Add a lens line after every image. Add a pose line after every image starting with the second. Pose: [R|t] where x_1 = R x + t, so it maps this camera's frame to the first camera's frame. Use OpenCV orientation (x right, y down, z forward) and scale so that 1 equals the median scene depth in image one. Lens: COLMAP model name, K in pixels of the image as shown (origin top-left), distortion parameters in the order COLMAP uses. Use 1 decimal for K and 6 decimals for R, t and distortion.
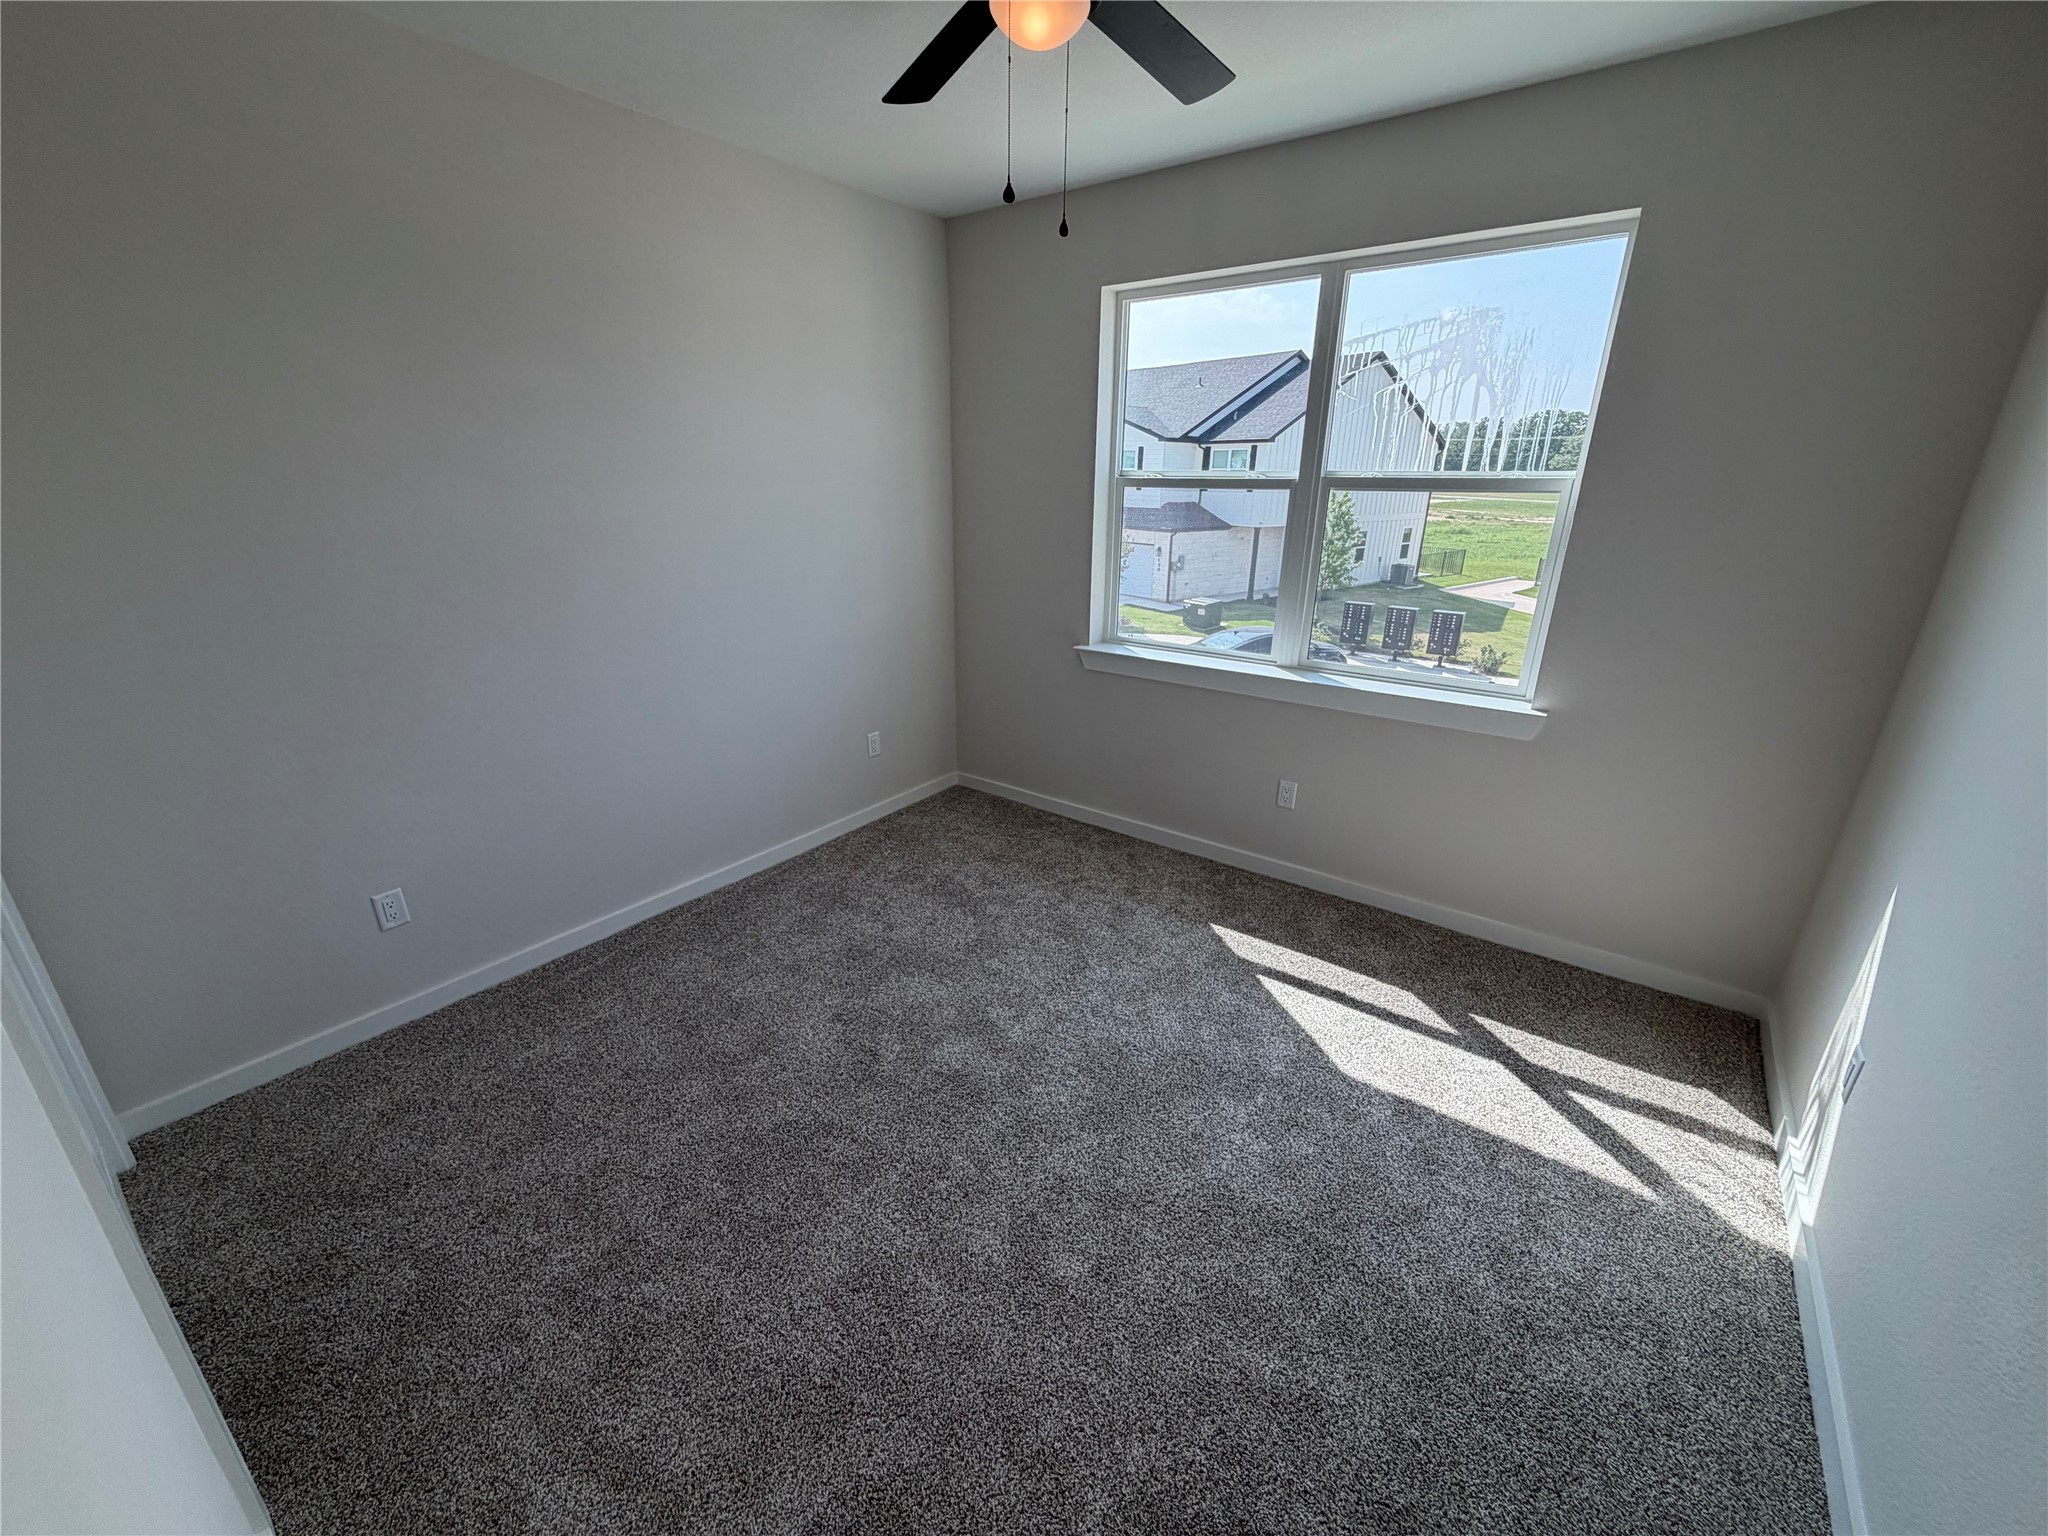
lens RADIAL K [[821.3, 0, 1018.2], [0, 821.3, 762.7], [0, 0, 1]] dist [-0.001263, -0.000098]
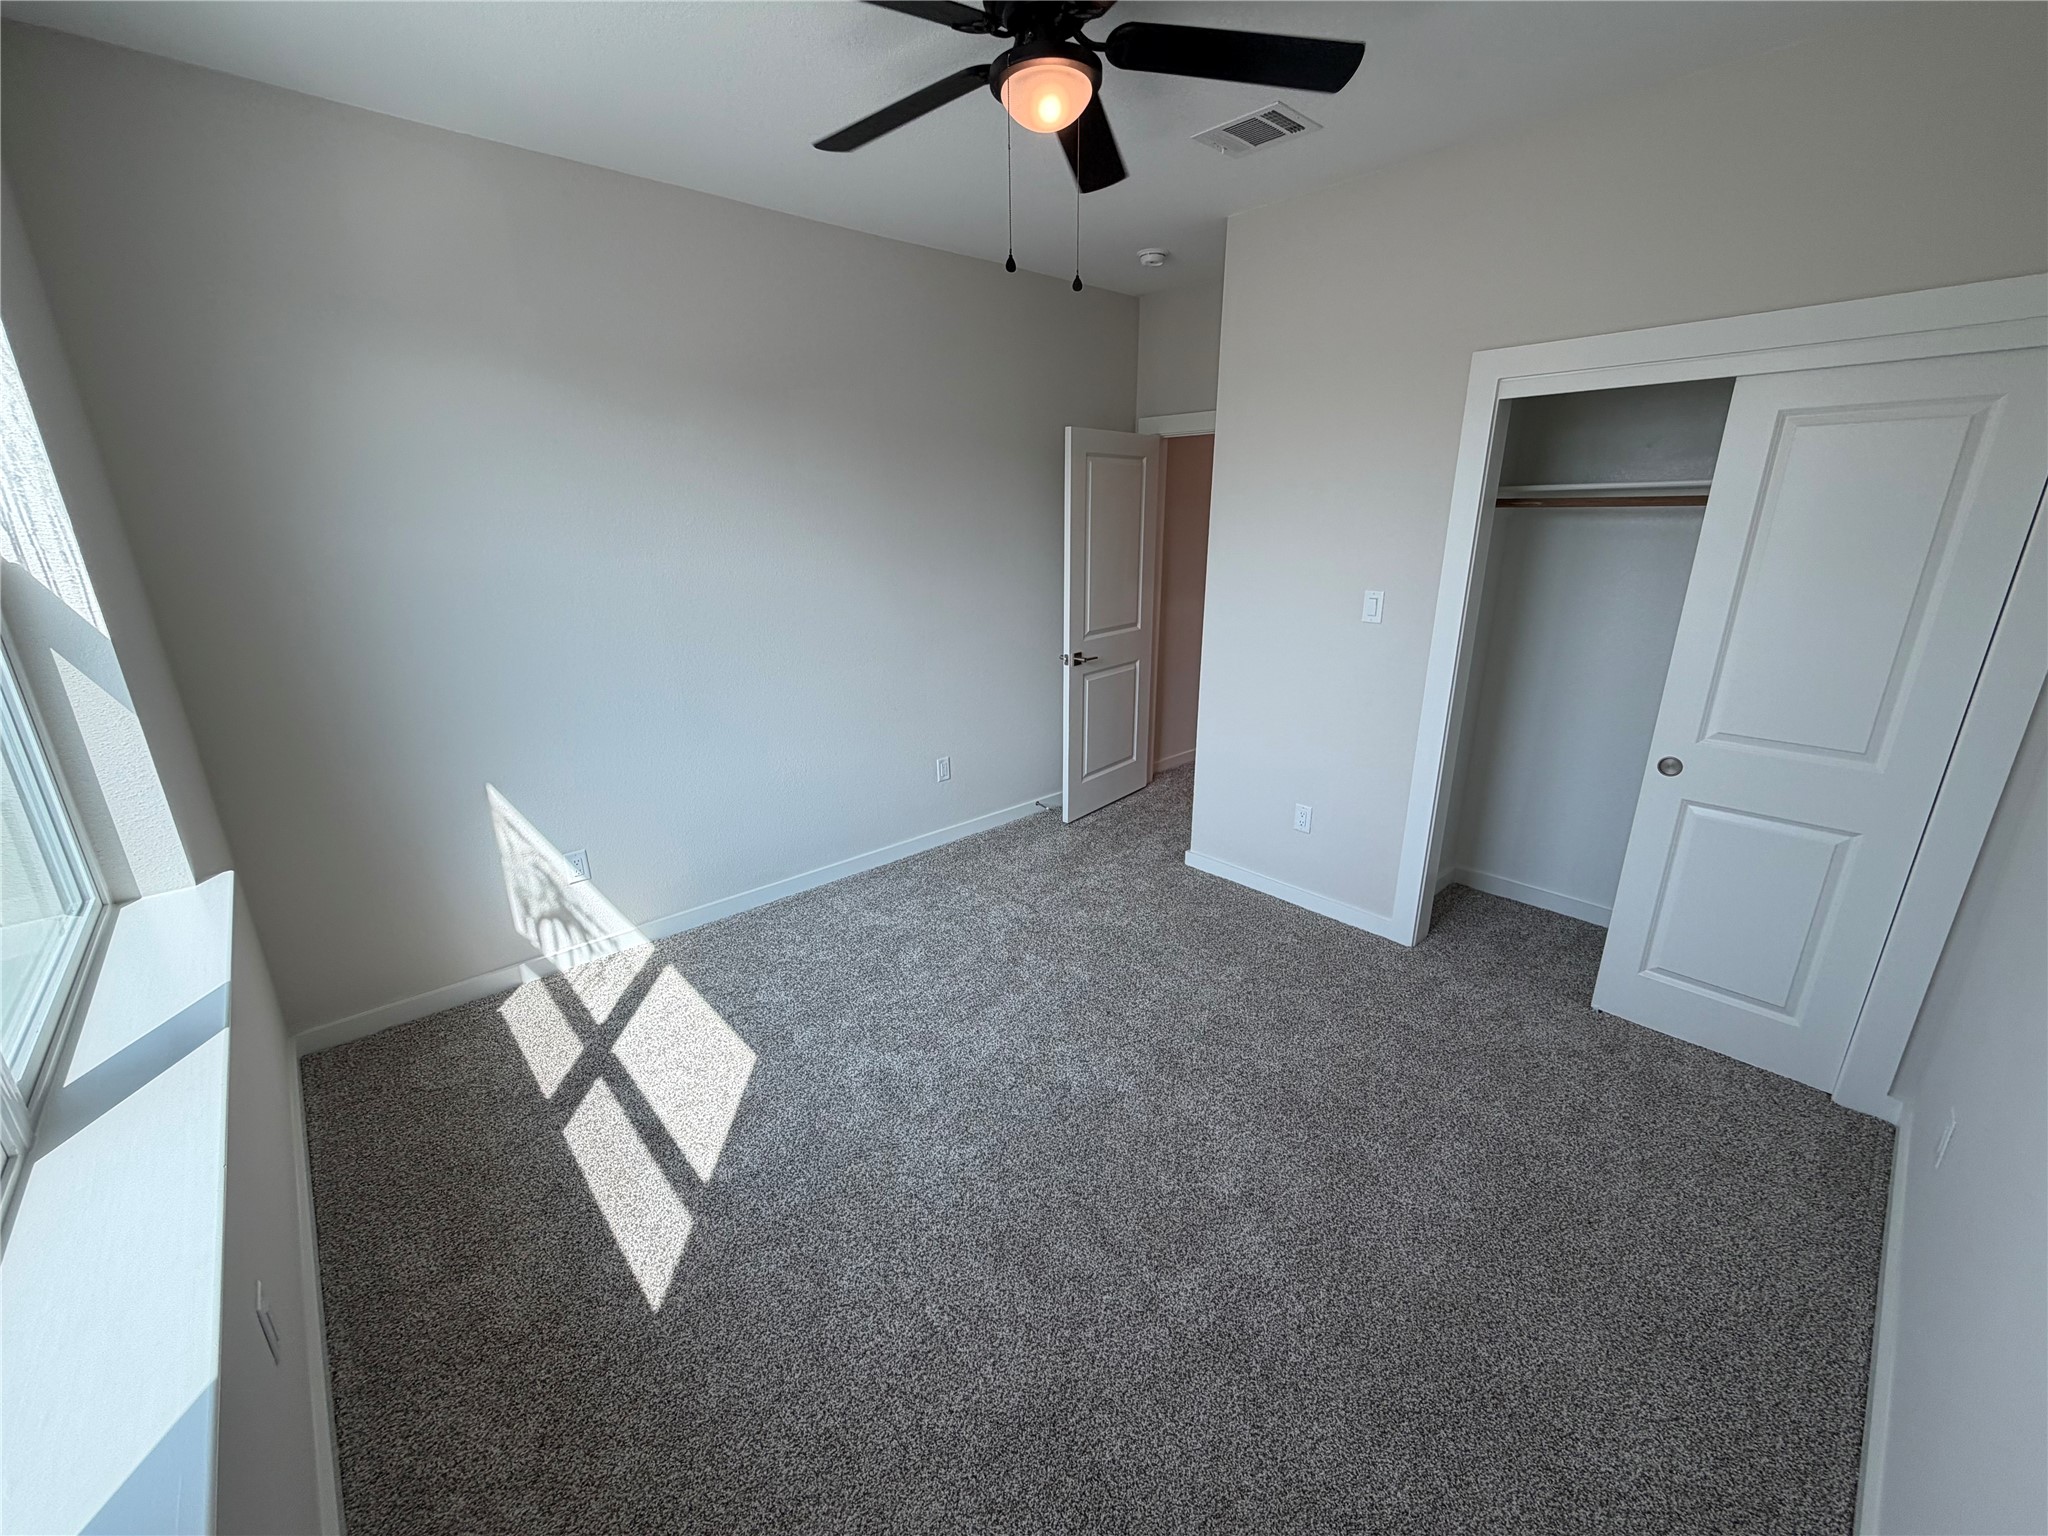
lens RADIAL K [[821.3, 0, 1028.2], [0, 821.3, 765.3], [0, 0, 1]] dist [-0.001263, -0.000098]
pose [[-0.982561, -0.055990, 0.177313, -0.119380], [0.063460, 0.795359, 0.602807, -0.541583], [-0.174779, 0.603547, -0.777935, 1.501403]]
